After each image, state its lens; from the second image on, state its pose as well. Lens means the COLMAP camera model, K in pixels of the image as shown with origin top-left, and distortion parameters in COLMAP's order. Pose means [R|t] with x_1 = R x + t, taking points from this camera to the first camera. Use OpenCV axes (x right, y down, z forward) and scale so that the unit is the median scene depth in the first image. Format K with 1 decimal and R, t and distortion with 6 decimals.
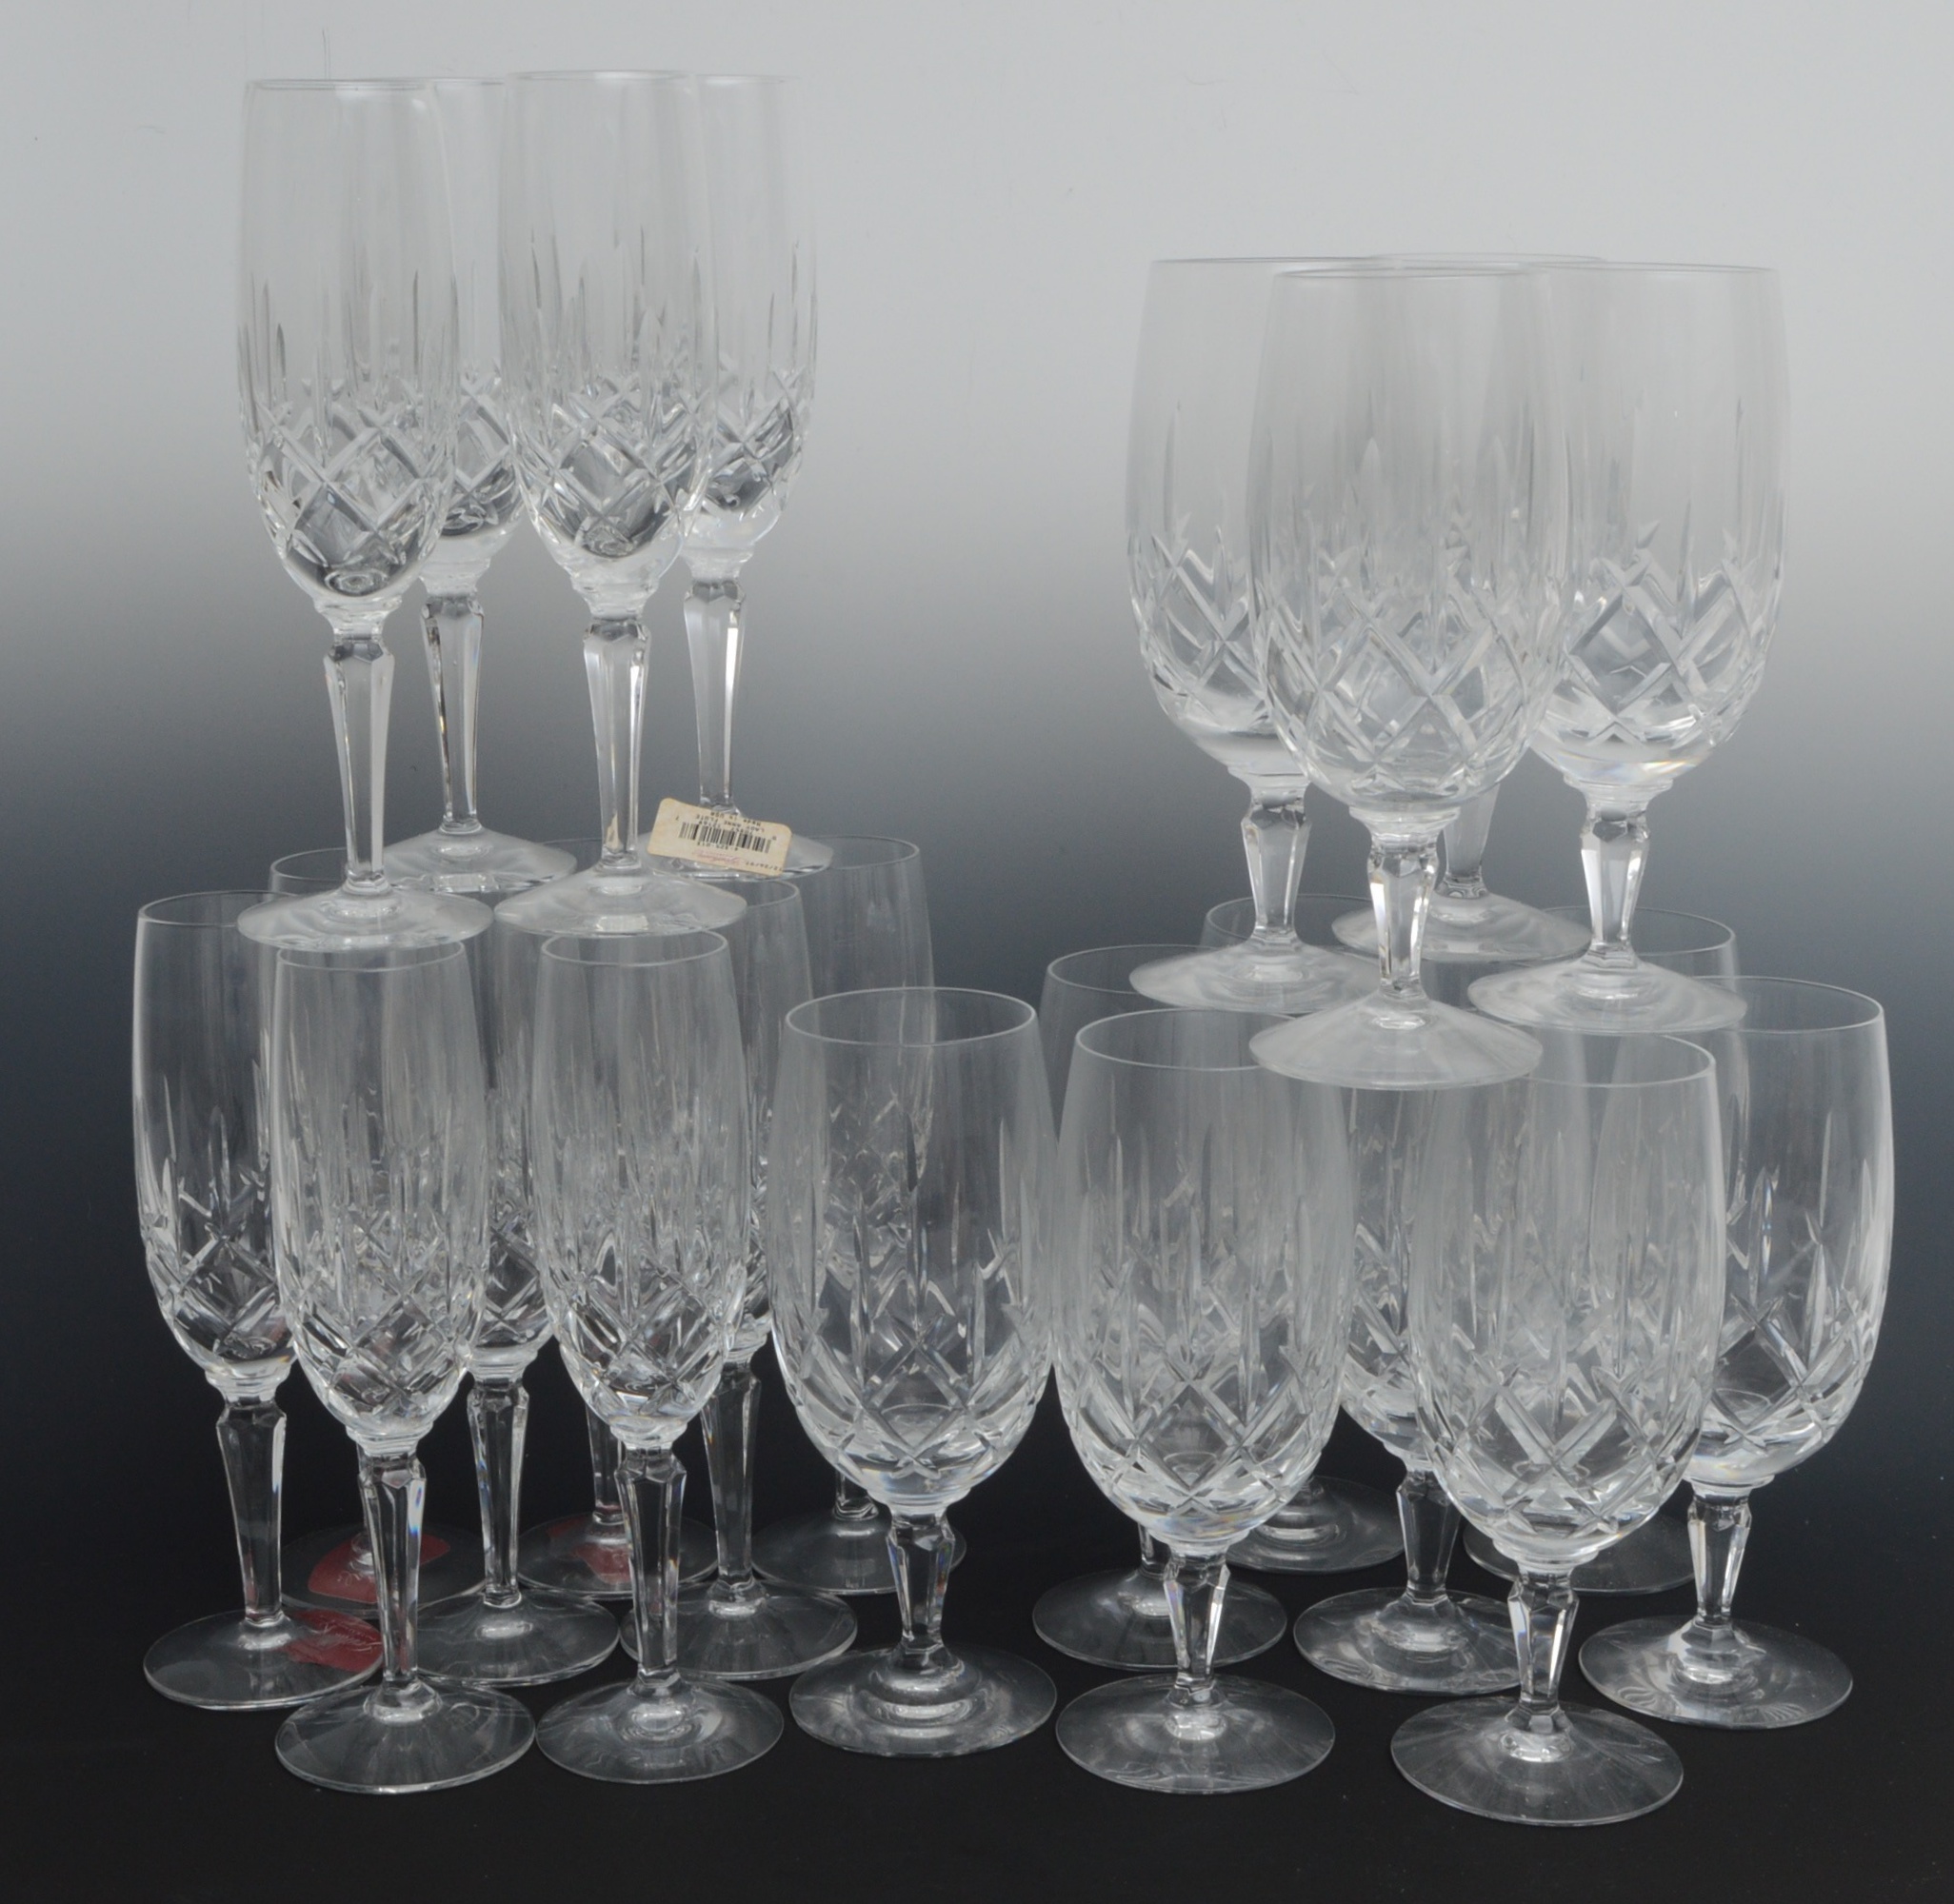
lens RADIAL K [[3801.4, 0, 906.1], [0, 3801.4, 990.1], [0, 0, 1]] dist [-0.030796, 0.000000]
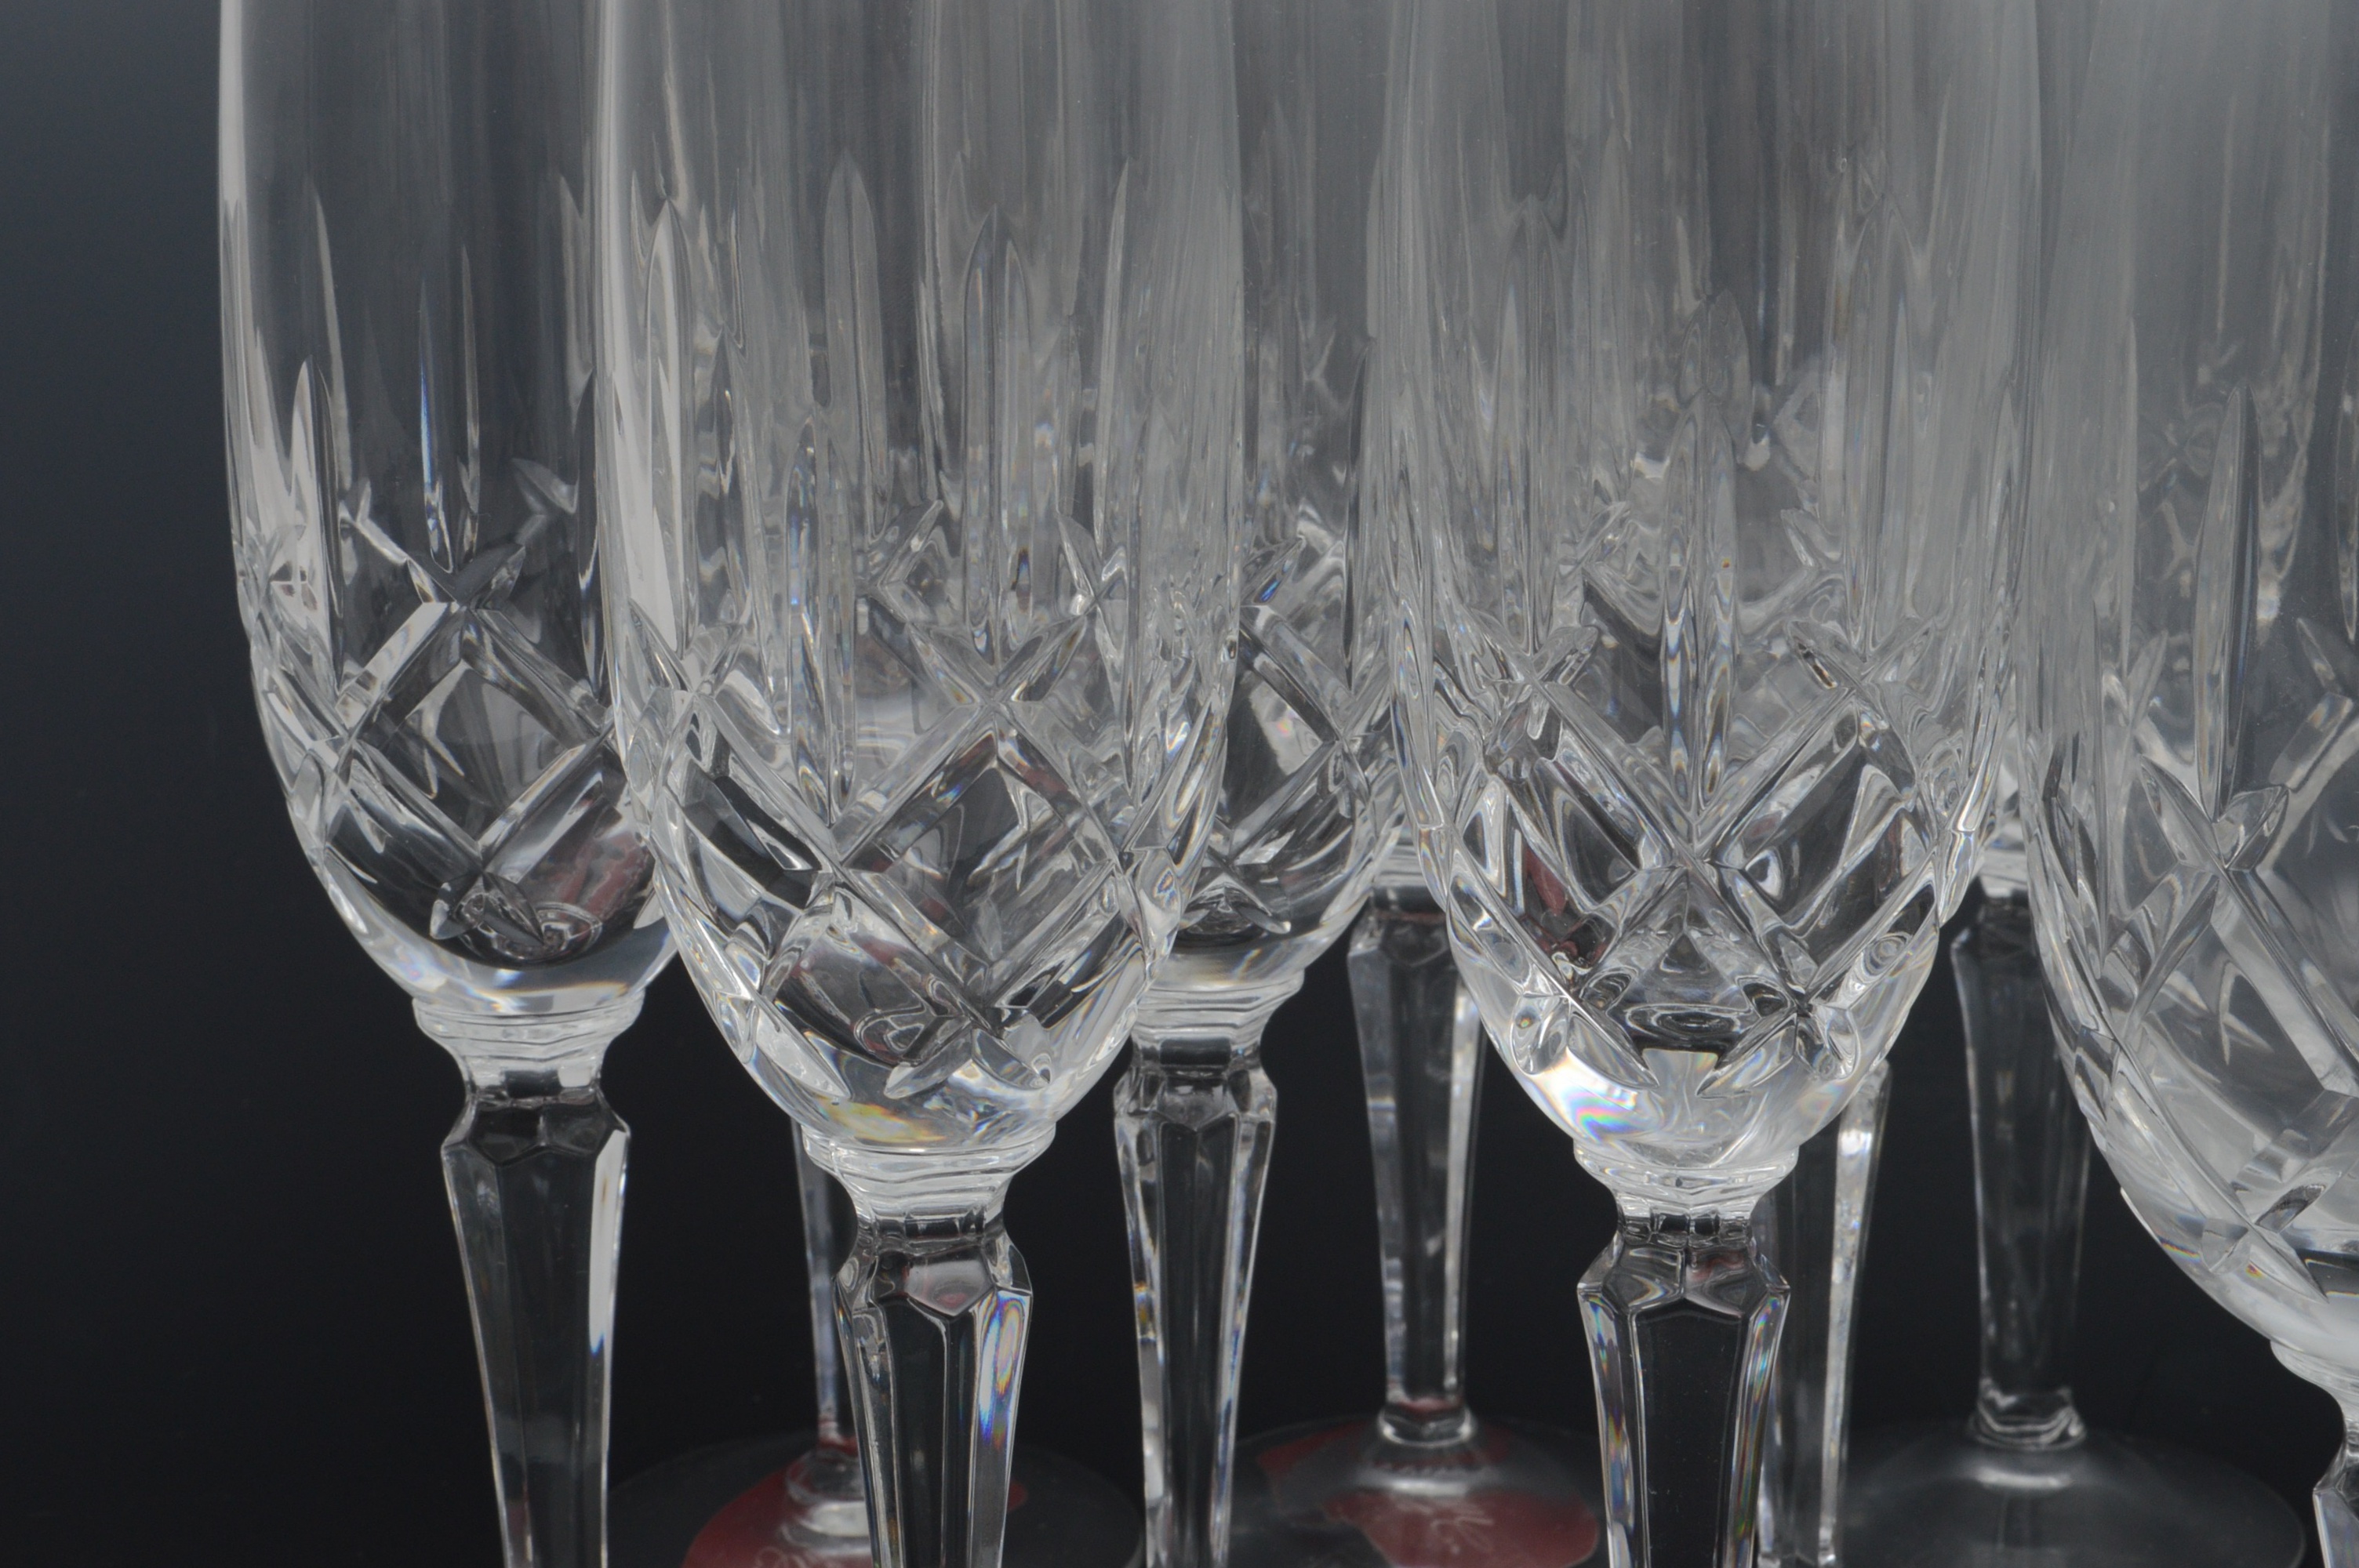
lens RADIAL K [[4161.5, 0, 1179.7], [0, 4161.5, 784.3], [0, 0, 1]] dist [0.034255, 0.000000]
pose [[0.999155, 0.016975, -0.037425, -0.096046], [-0.017845, 0.999575, -0.023031, 0.088058], [0.037018, 0.023679, 0.999034, 0.602115]]
